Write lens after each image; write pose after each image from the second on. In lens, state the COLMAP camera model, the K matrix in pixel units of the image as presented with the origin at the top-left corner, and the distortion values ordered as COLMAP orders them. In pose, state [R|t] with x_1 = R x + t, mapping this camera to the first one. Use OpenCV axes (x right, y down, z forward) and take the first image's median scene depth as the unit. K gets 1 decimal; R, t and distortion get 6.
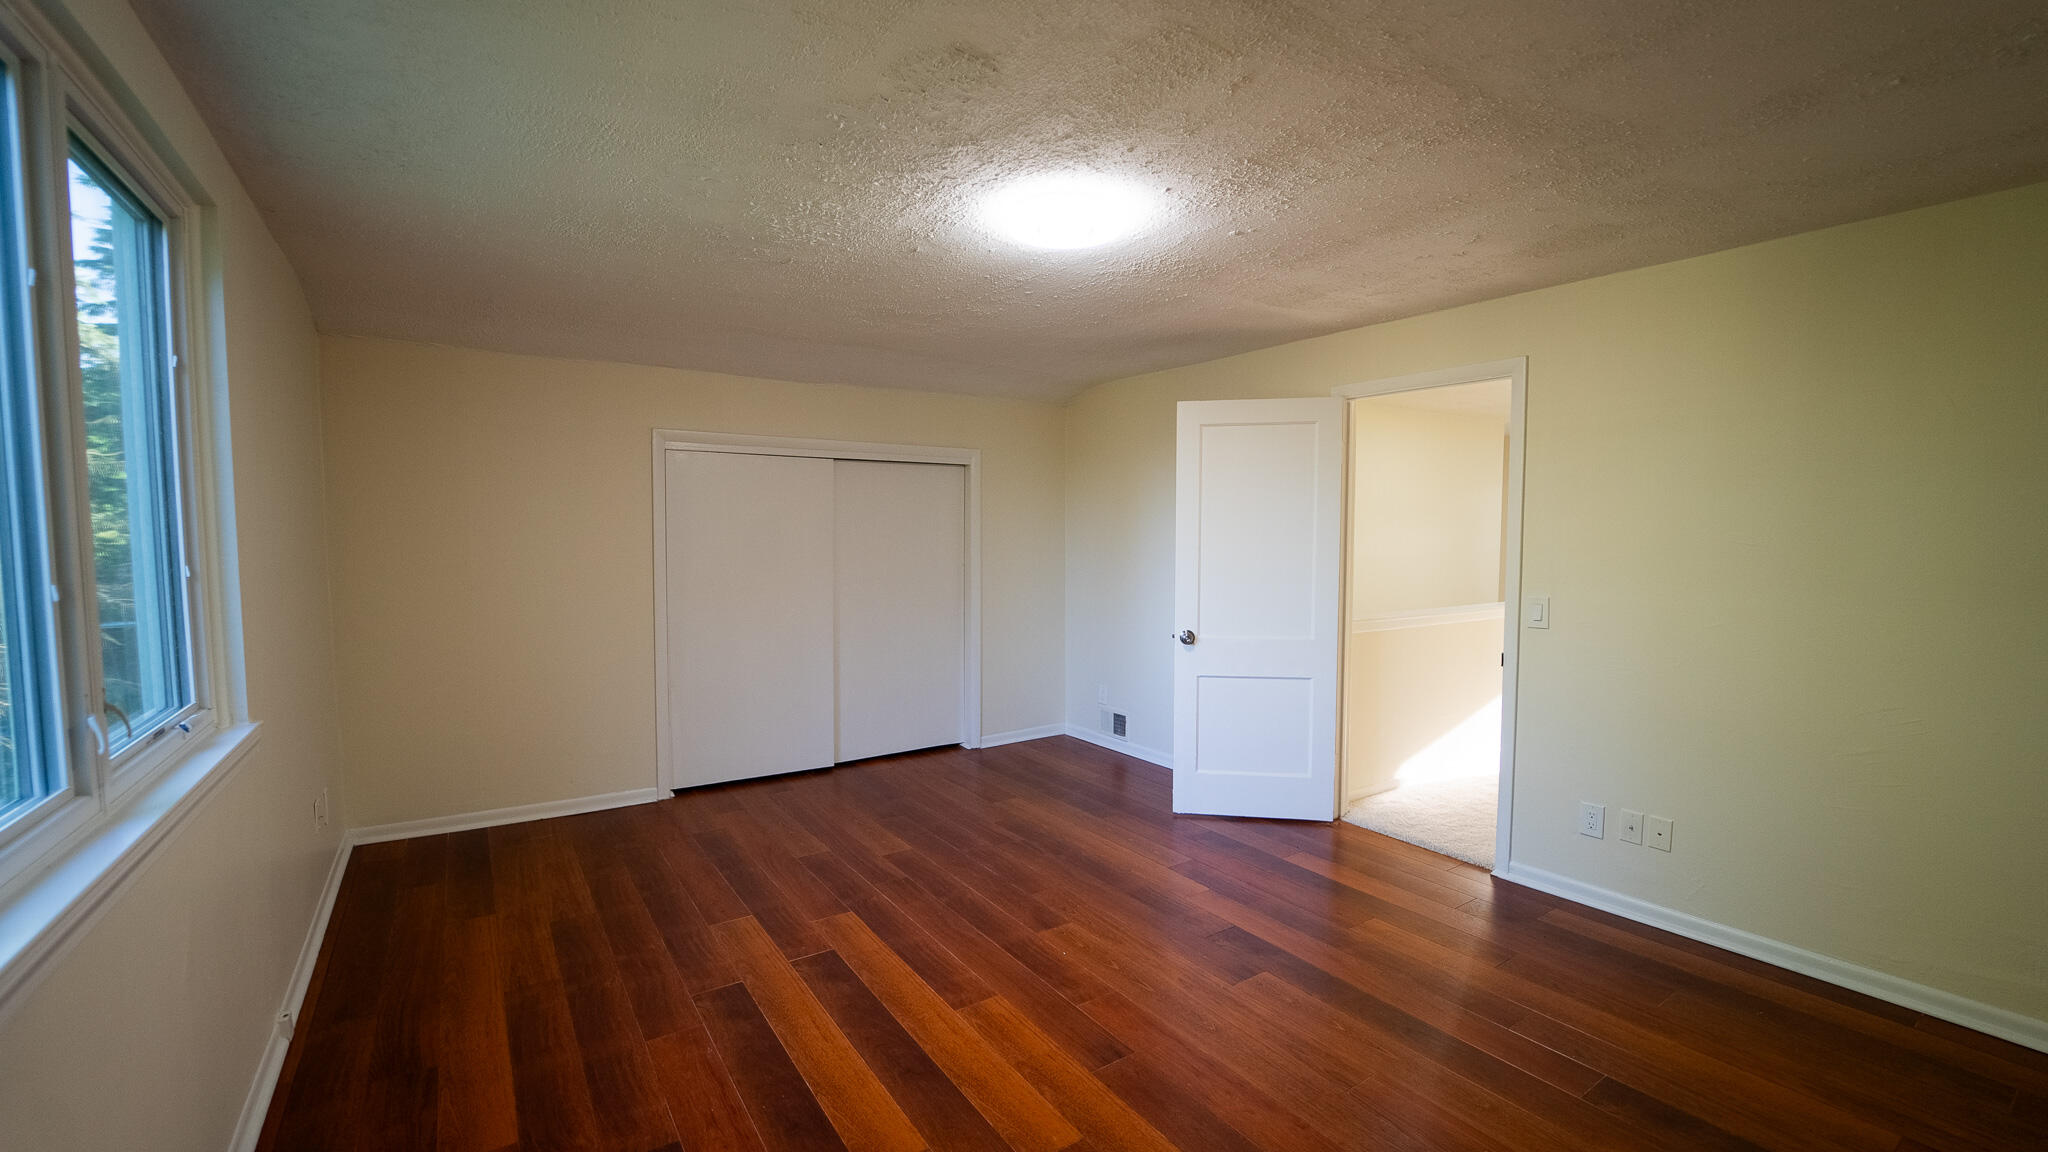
lens RADIAL K [[850.0, 0, 1022.1], [0, 850.0, 583.3], [0, 0, 1]] dist [-0.018855, 0.002328]
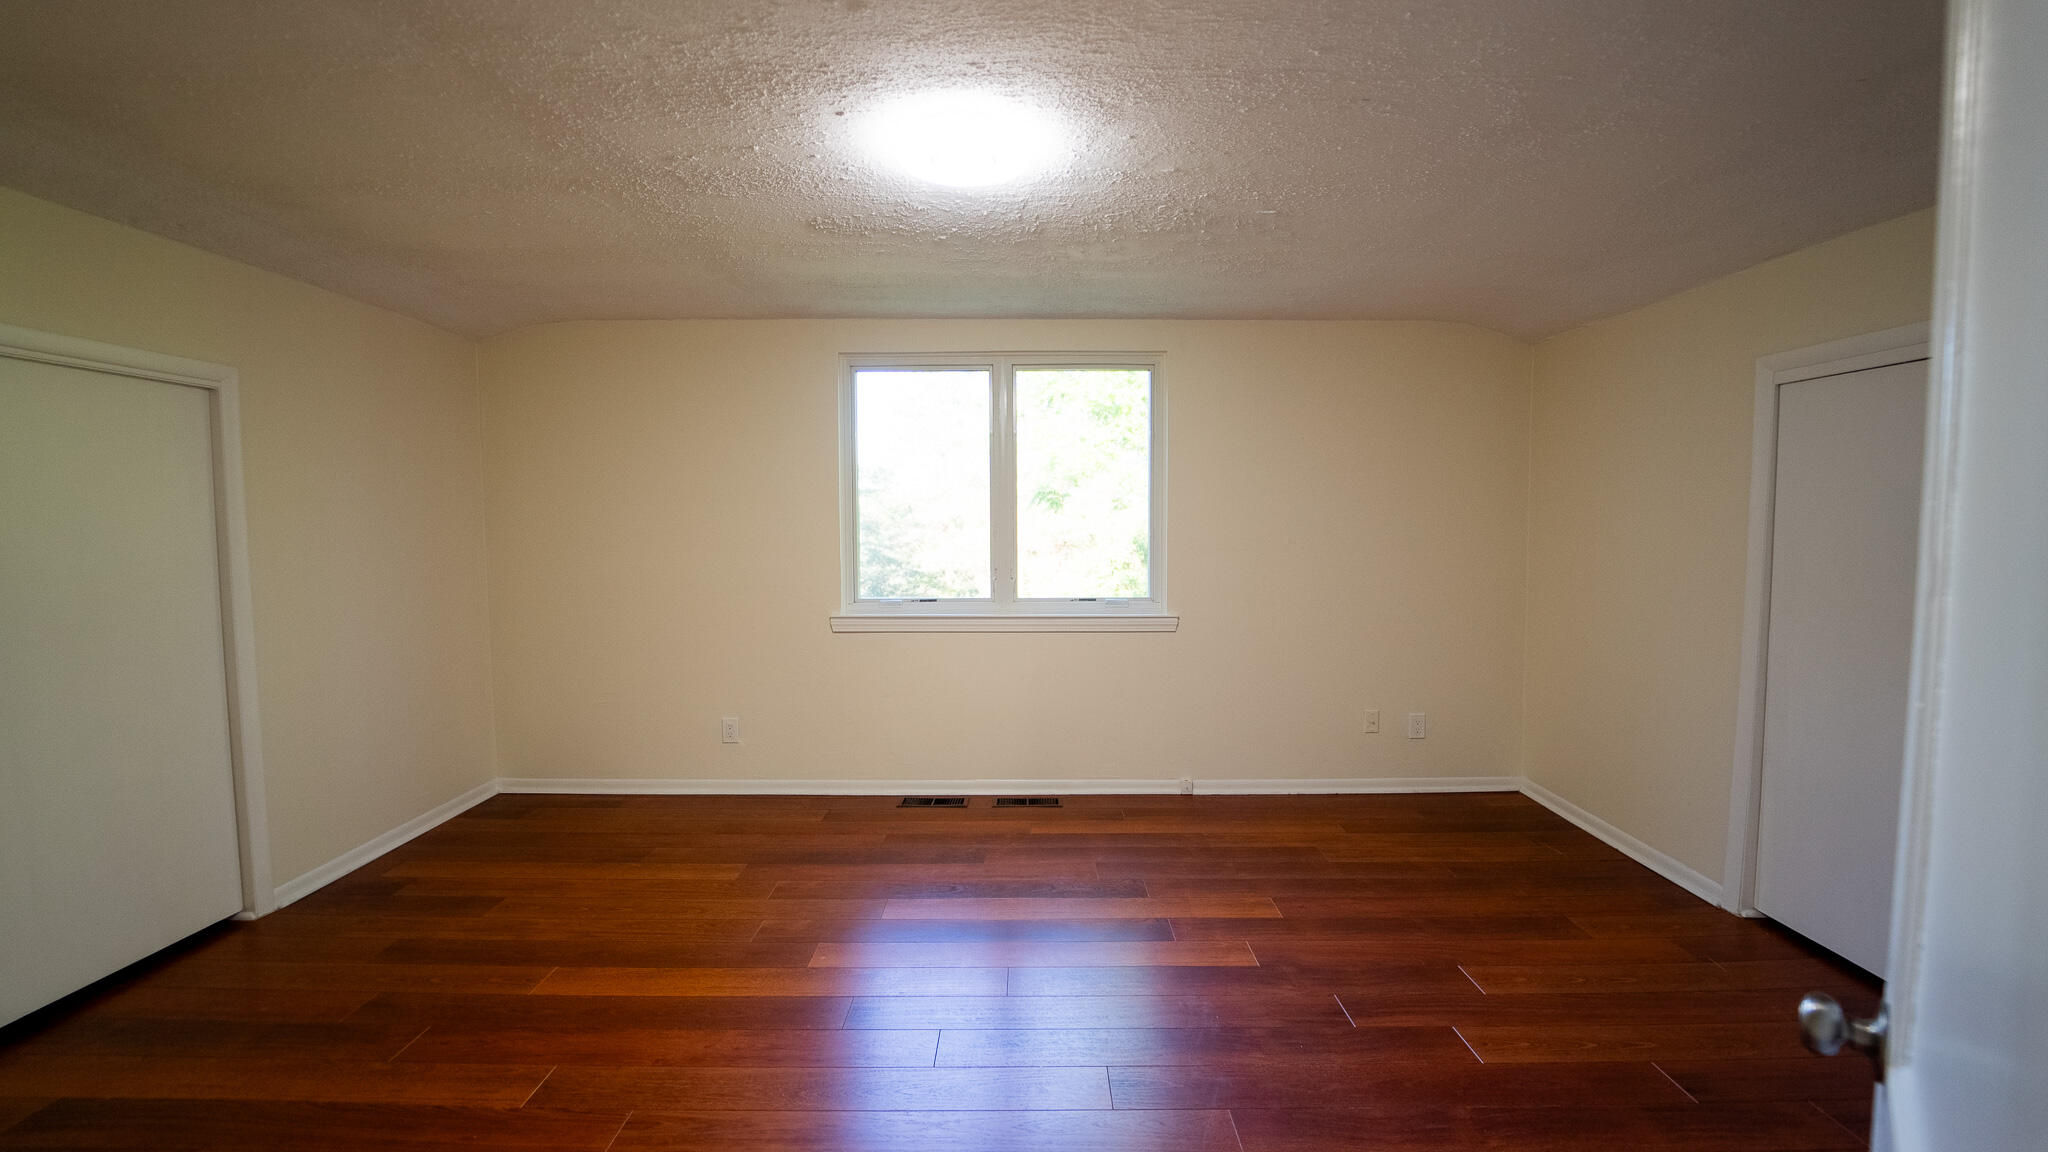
lens RADIAL K [[850.0, 0, 1028.6], [0, 850.0, 581.4], [0, 0, 1]] dist [-0.018855, 0.002328]
pose [[-0.570756, 0.055849, -0.819218, 0.696967], [-0.051119, 0.993332, 0.103334, -0.074166], [0.819527, 0.100856, -0.564095, 1.480414]]
